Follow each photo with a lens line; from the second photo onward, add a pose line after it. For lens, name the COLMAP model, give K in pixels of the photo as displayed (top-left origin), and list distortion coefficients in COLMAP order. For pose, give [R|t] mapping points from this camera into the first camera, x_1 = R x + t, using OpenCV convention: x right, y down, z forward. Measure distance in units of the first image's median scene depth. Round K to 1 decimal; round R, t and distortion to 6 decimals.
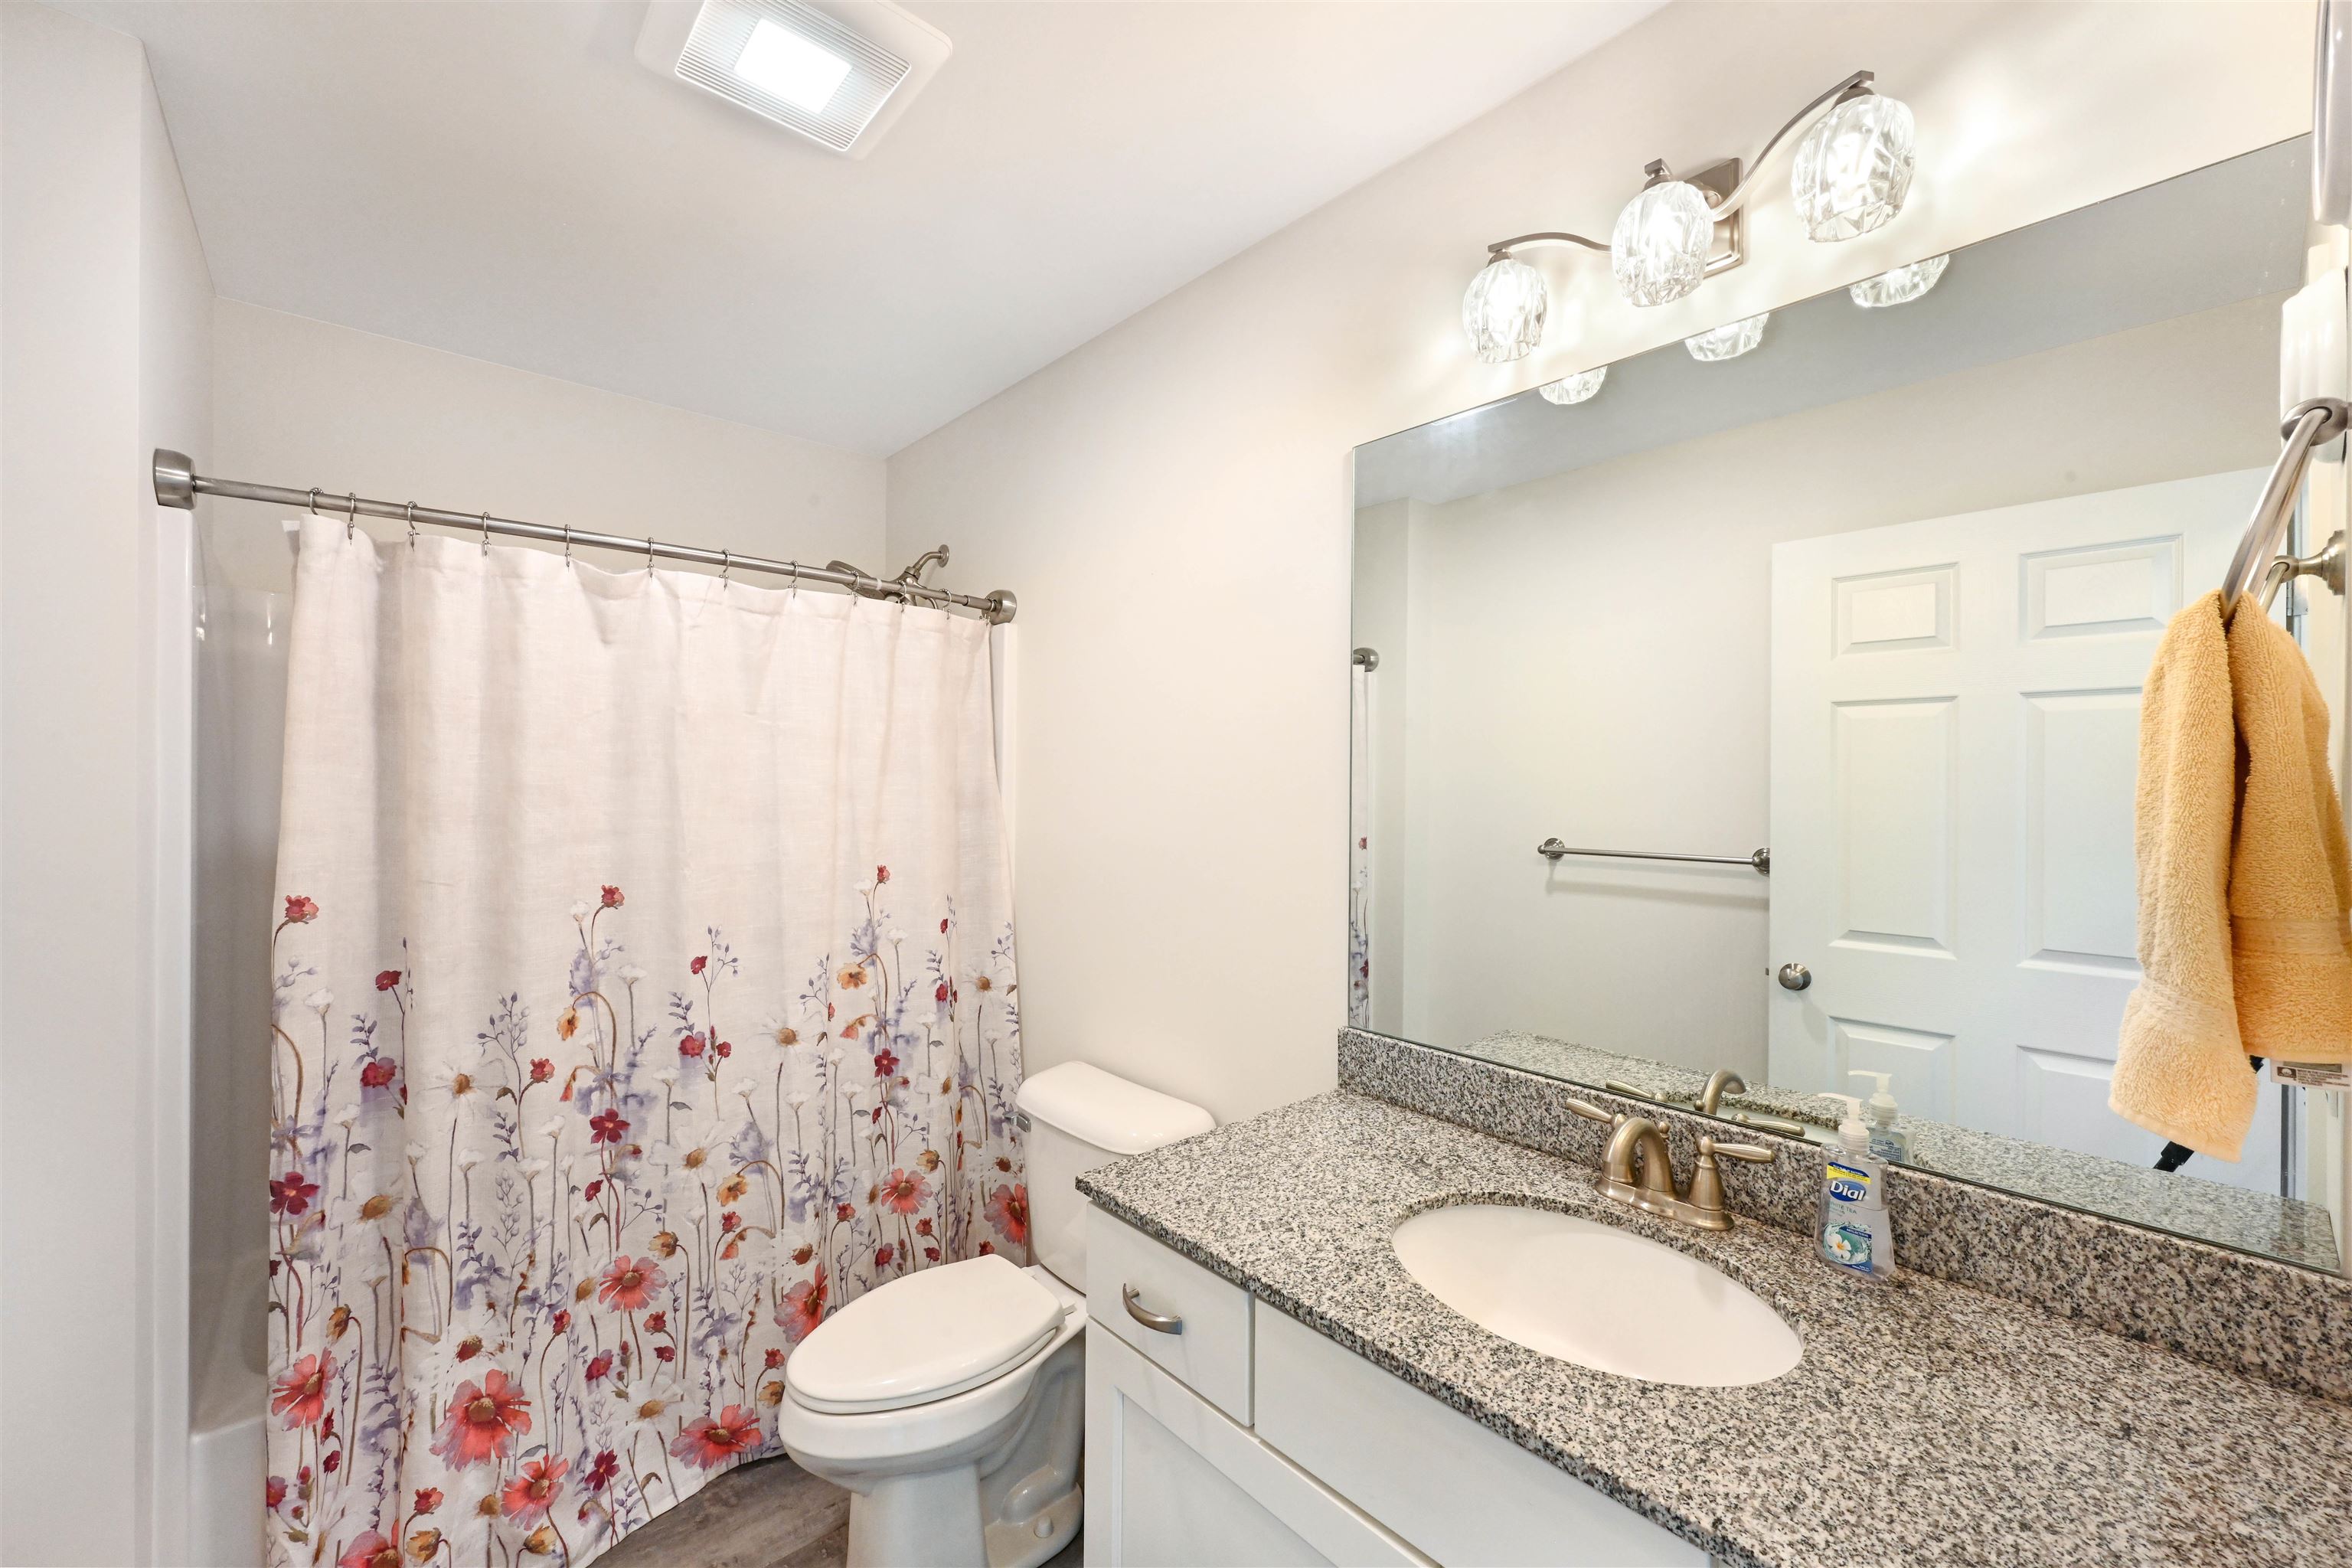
lens RADIAL K [[944.5, 0, 1189.1], [0, 944.5, 777.7], [0, 0, 1]] dist [-0.000830, 0.001086]
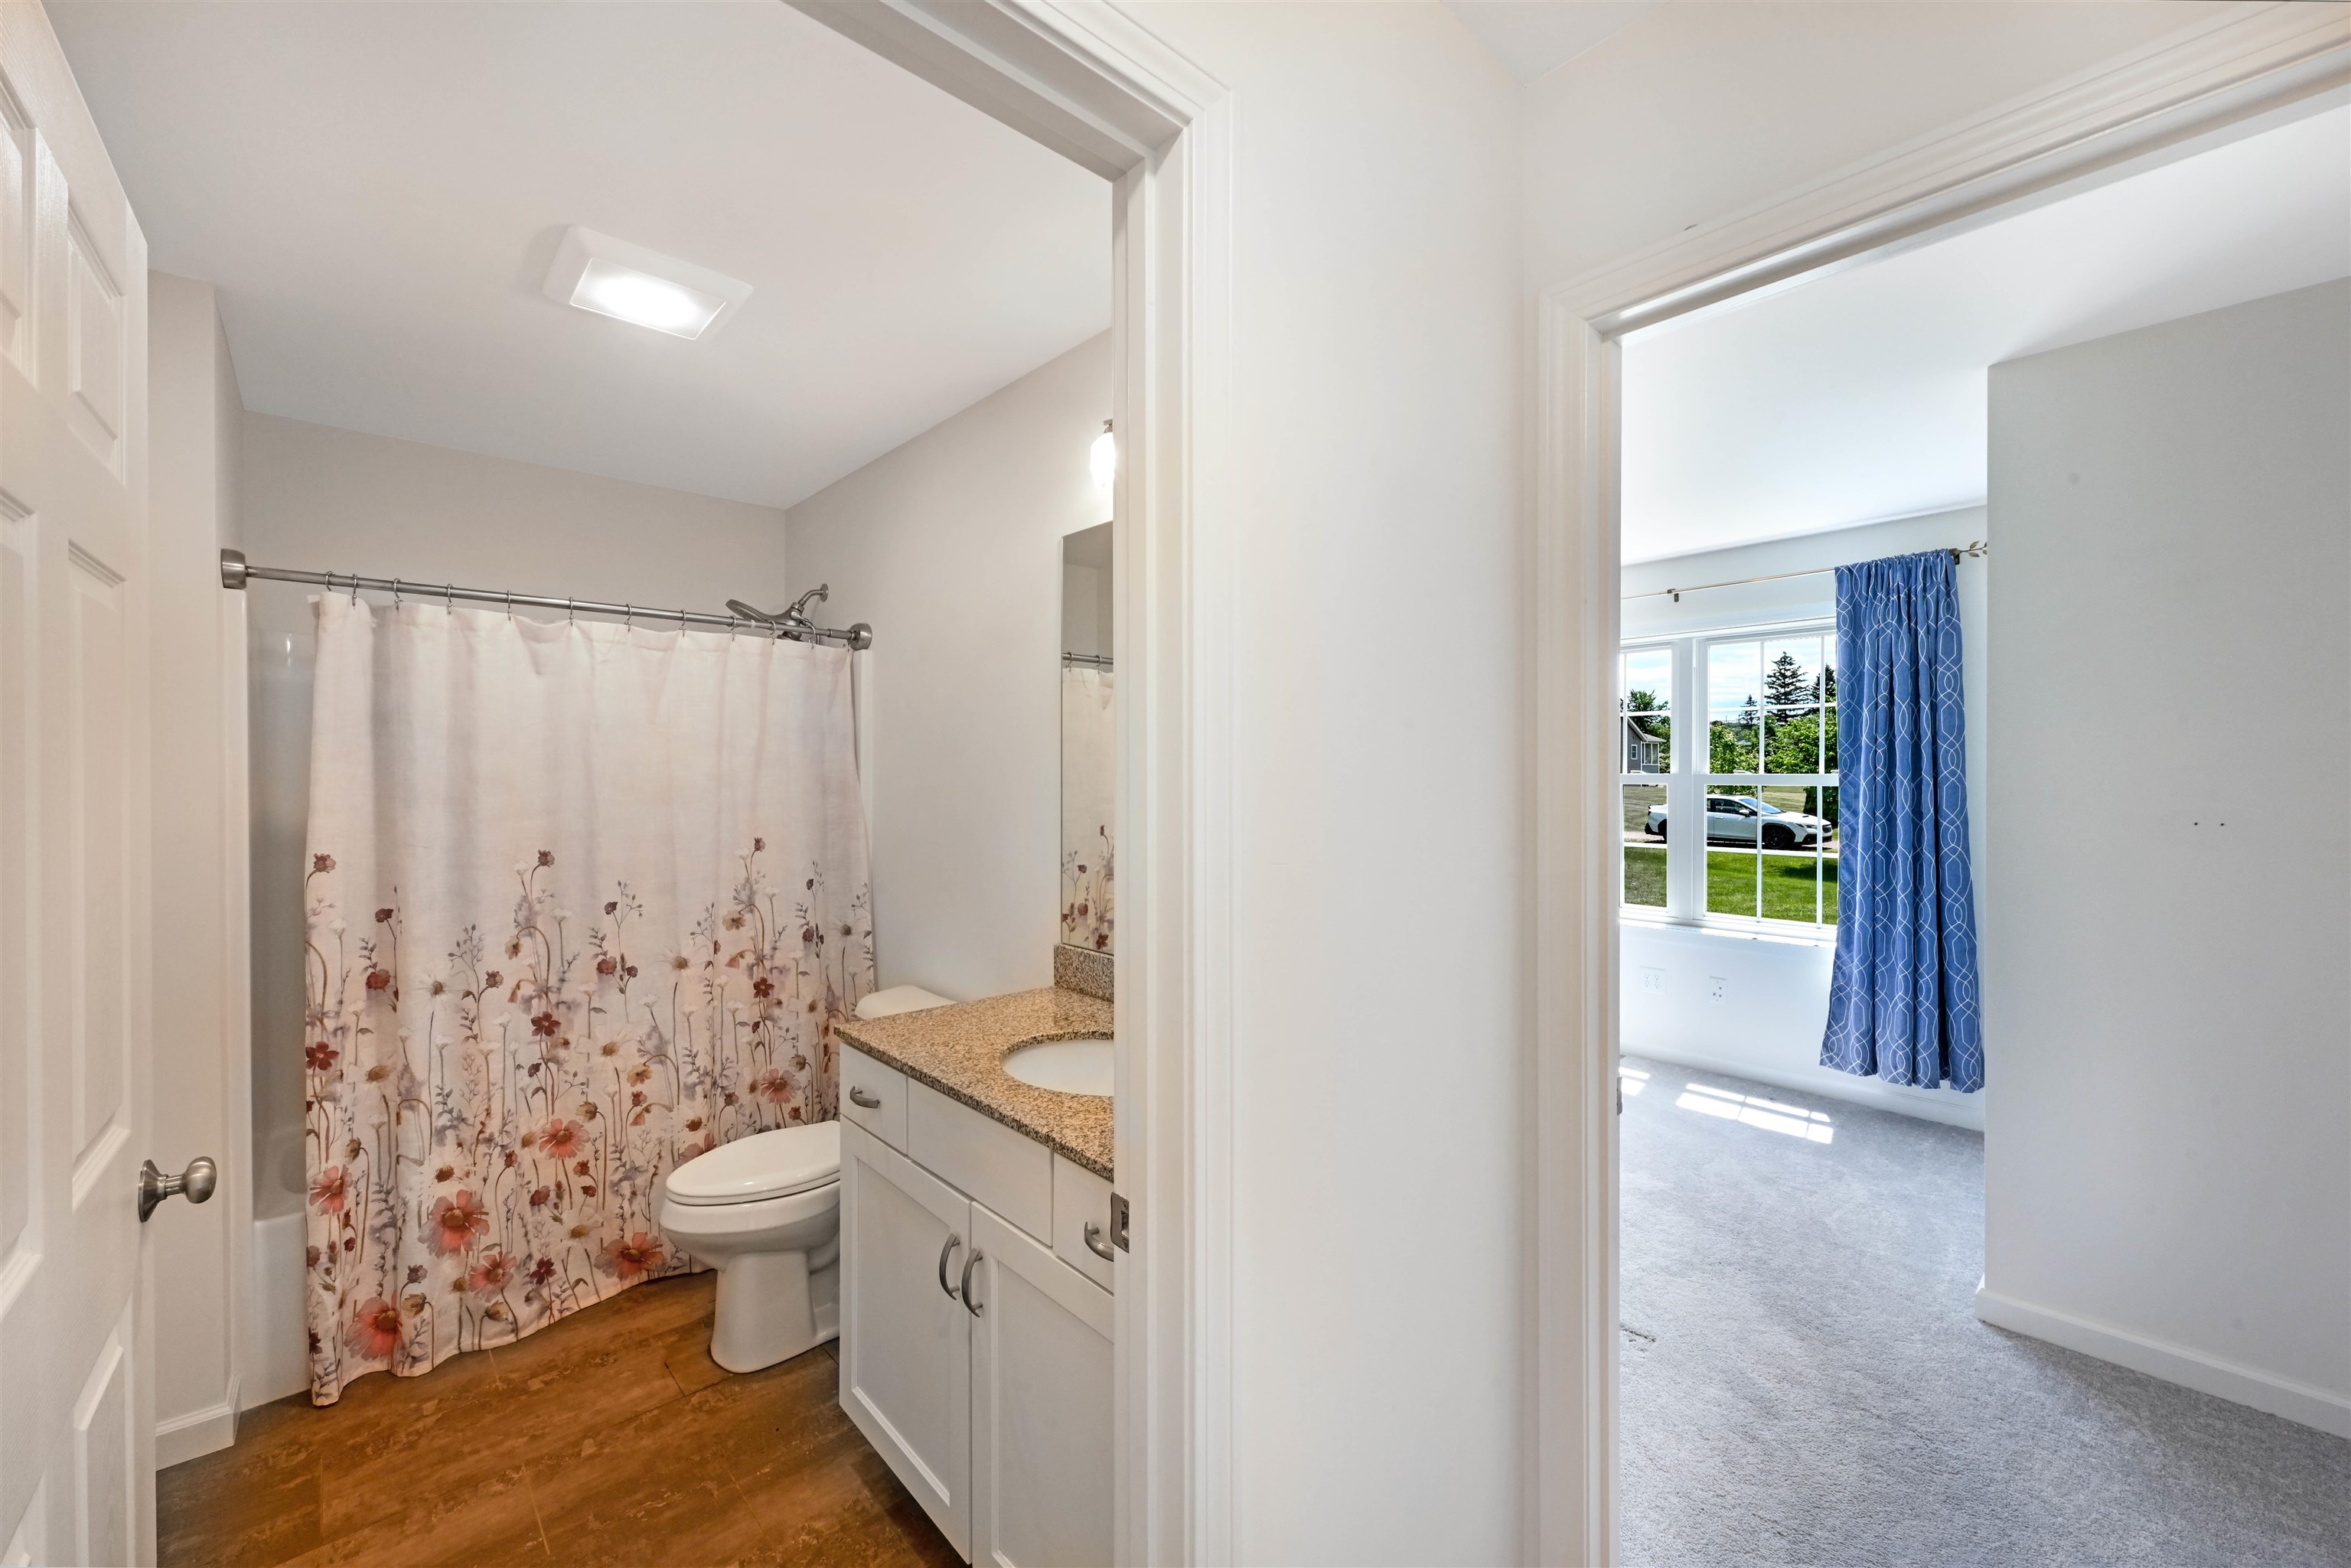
lens RADIAL K [[944.1, 0, 1181.1], [0, 944.1, 776.0], [0, 0, 1]] dist [-0.000830, 0.001086]
pose [[0.999958, -0.007066, 0.005808, 0.331668], [0.007031, 0.999958, 0.005901, 0.004763], [-0.005849, -0.005860, 0.999966, -0.410624]]
